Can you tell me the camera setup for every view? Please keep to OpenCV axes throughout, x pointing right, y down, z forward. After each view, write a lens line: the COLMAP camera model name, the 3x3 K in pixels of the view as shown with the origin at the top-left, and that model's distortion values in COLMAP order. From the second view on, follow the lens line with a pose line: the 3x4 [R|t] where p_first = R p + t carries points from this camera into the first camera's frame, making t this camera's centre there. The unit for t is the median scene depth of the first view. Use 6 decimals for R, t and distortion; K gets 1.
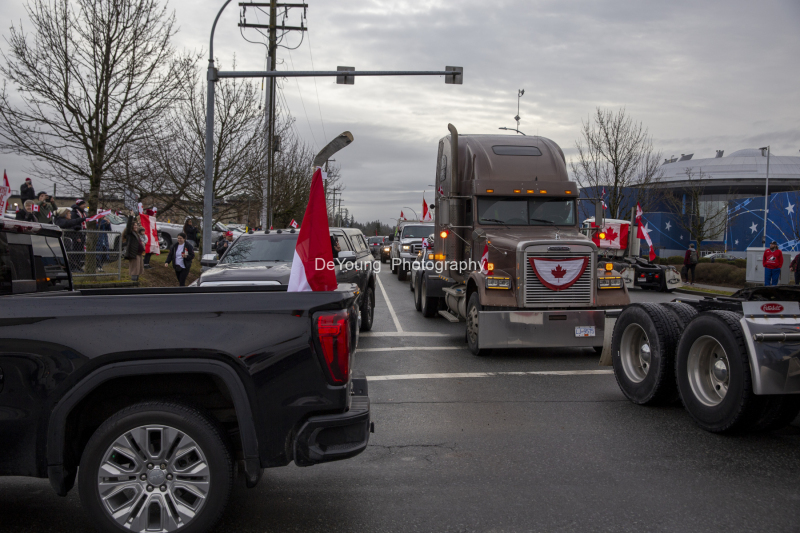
lens RADIAL K [[737.9, 0, 400.0], [0, 737.9, 266.5], [0, 0, 1]] dist [0.013111, 0.007575]
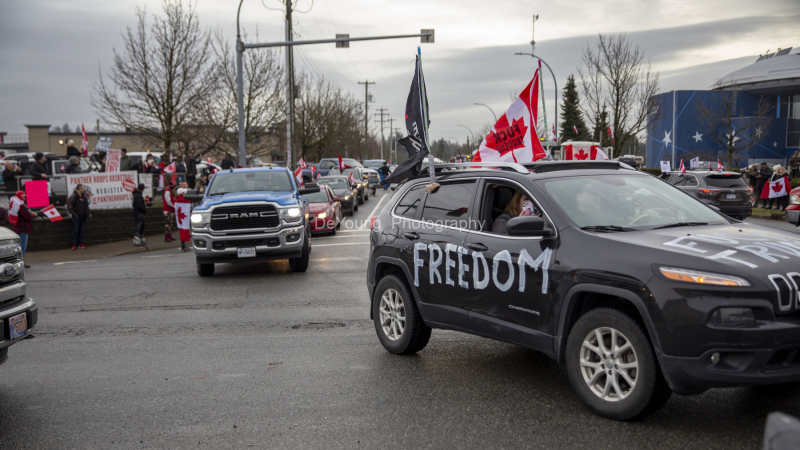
lens RADIAL K [[894.2, 0, 400.0], [0, 894.2, 225.0], [0, 0, 1]] dist [0.089030, -0.014031]
pose [[0.994862, -0.033978, -0.095371, 0.154881], [0.037451, 0.998690, 0.034862, 0.007773], [0.094062, -0.038255, 0.994831, -0.521396]]
